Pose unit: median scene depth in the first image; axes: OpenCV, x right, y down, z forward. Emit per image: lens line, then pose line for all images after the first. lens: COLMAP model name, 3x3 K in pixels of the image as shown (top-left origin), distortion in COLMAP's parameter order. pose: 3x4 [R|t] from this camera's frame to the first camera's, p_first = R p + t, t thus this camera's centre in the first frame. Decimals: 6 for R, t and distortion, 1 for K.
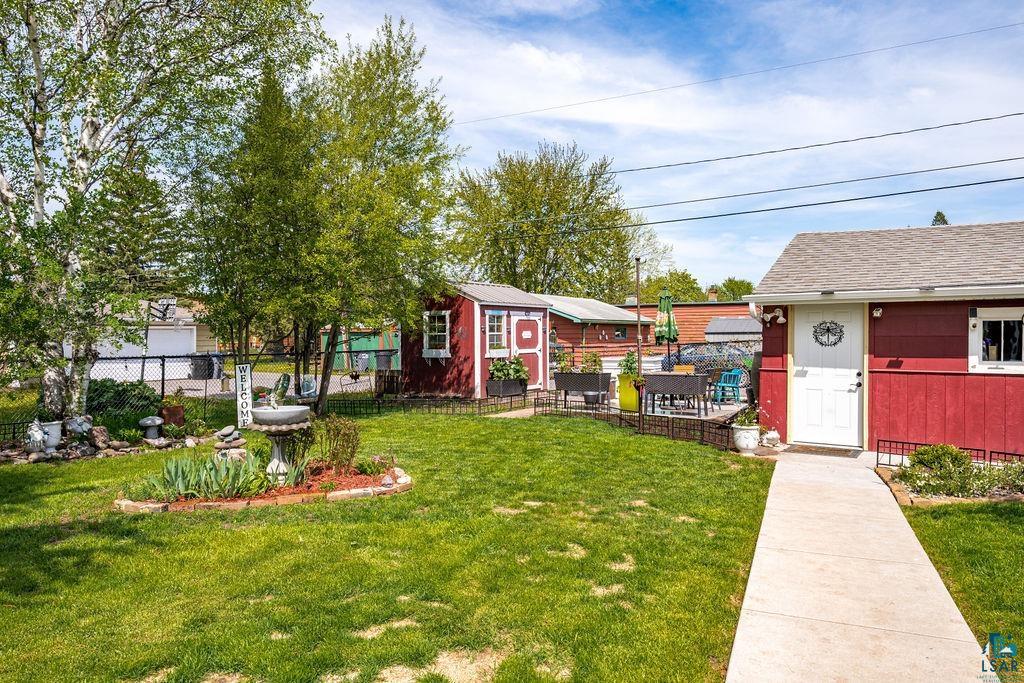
lens RADIAL K [[693.1, 0, 512.7], [0, 693.1, 336.9], [0, 0, 1]] dist [0.003160, -0.004140]
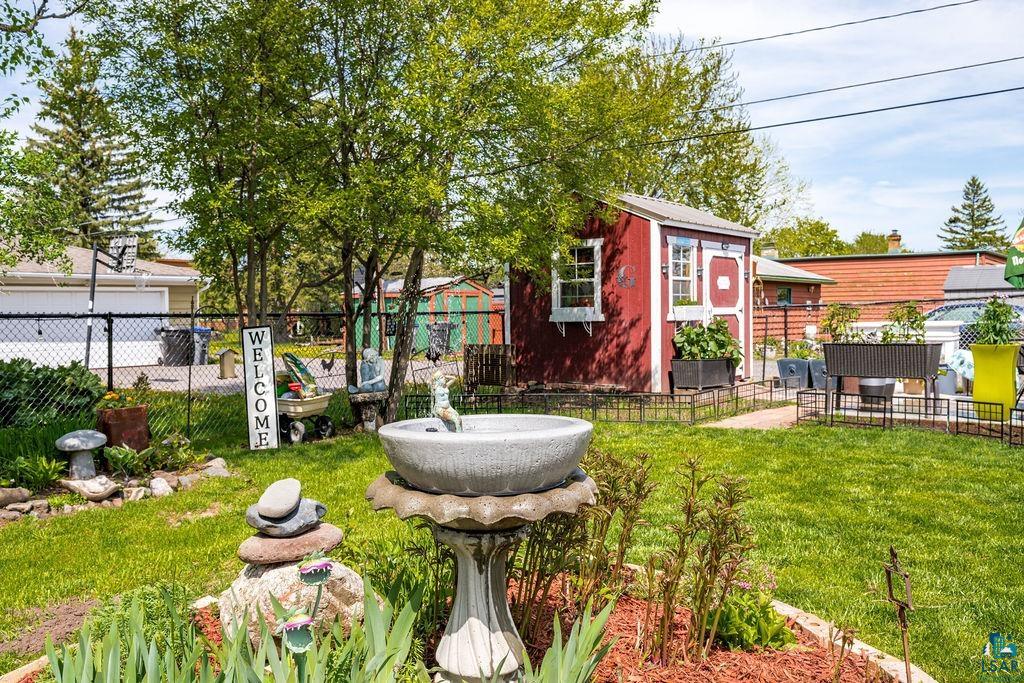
lens RADIAL K [[874.6, 0, 512.6], [0, 874.6, 347.9], [0, 0, 1]] dist [-0.015976, 0.003364]
pose [[0.998582, -0.005114, -0.052989, -0.126703], [0.007019, 0.999333, 0.035831, 0.025517], [0.052770, -0.036153, 0.997952, 0.276294]]
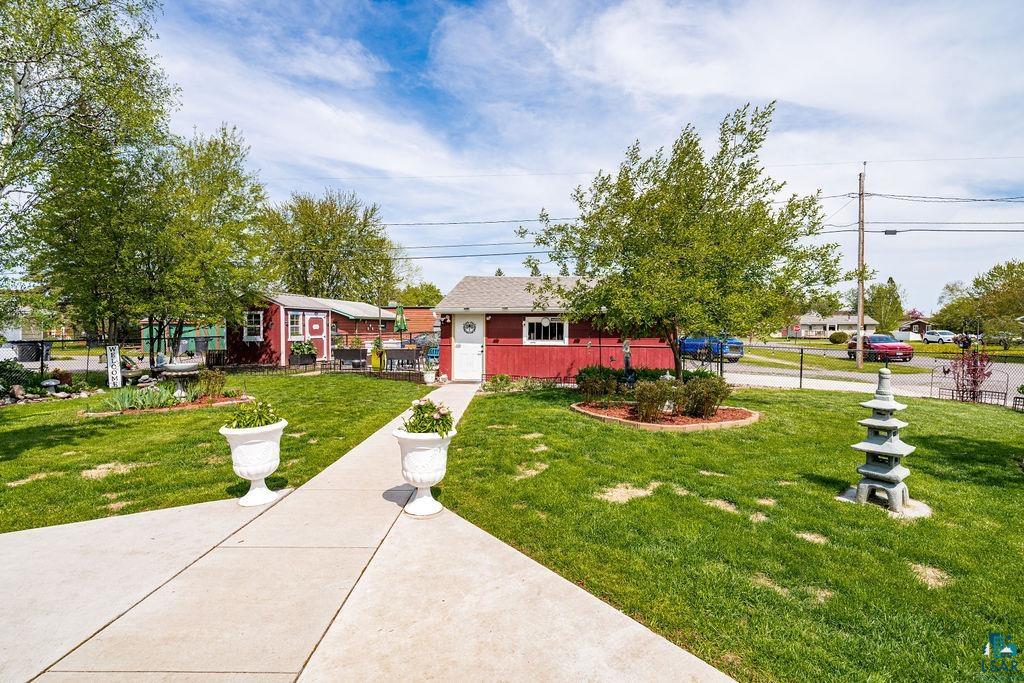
lens RADIAL K [[505.1, 0, 525.6], [0, 505.1, 332.4], [0, 0, 1]] dist [0.003114, 0.001119]
pose [[0.915386, 0.000692, 0.402576, -0.006788], [-0.003937, 0.999966, 0.007232, -0.001149], [-0.402557, -0.008205, 0.915358, -0.296743]]
